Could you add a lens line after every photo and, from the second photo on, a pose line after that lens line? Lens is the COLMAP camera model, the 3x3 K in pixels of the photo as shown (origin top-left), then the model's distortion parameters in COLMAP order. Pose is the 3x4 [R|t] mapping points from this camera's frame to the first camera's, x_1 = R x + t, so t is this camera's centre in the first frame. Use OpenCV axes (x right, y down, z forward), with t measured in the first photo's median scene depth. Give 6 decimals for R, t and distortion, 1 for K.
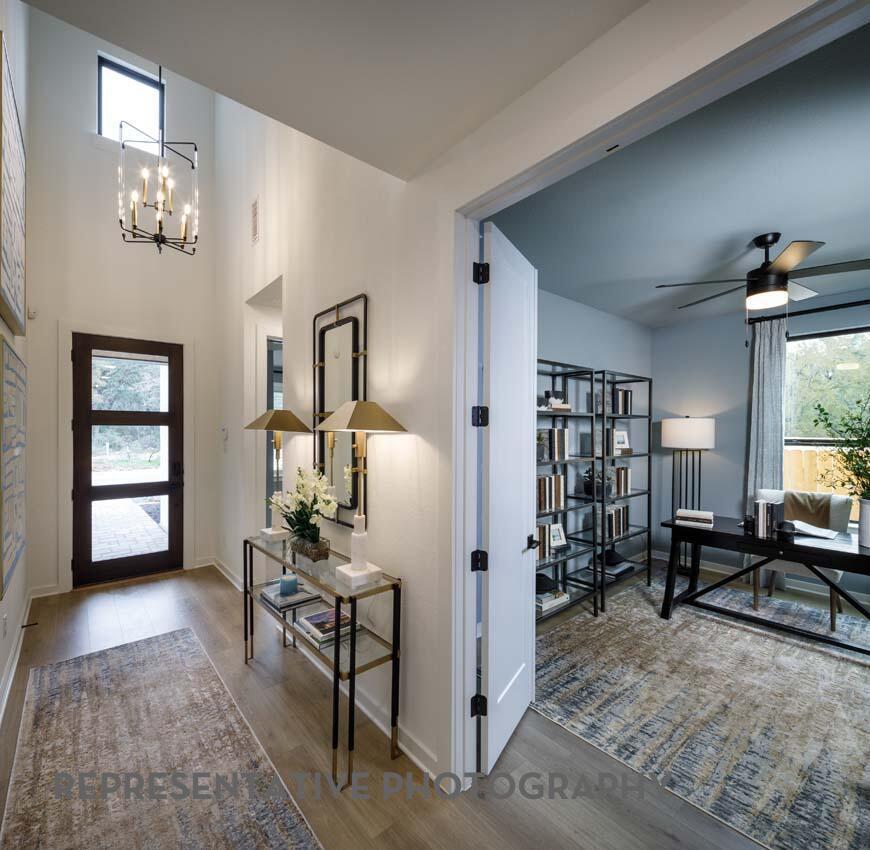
lens RADIAL K [[426.8, 0, 436.1], [0, 426.8, 430.2], [0, 0, 1]] dist [-0.000118, -0.001590]
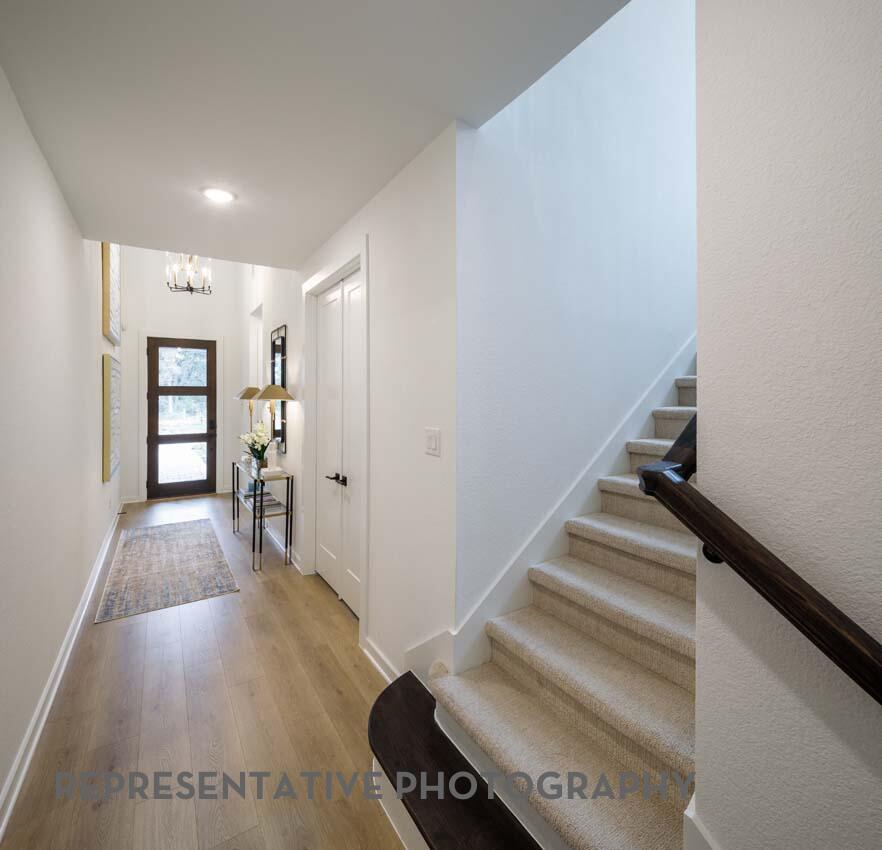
lens RADIAL K [[440.3, 0, 441.9], [0, 440.3, 391.4], [0, 0, 1]] dist [0.001790, 0.000524]
pose [[0.990729, -0.007015, -0.135672, 0.450814], [0.005631, 0.999928, -0.010587, -0.004901], [0.135736, 0.009725, 0.990697, -0.469302]]
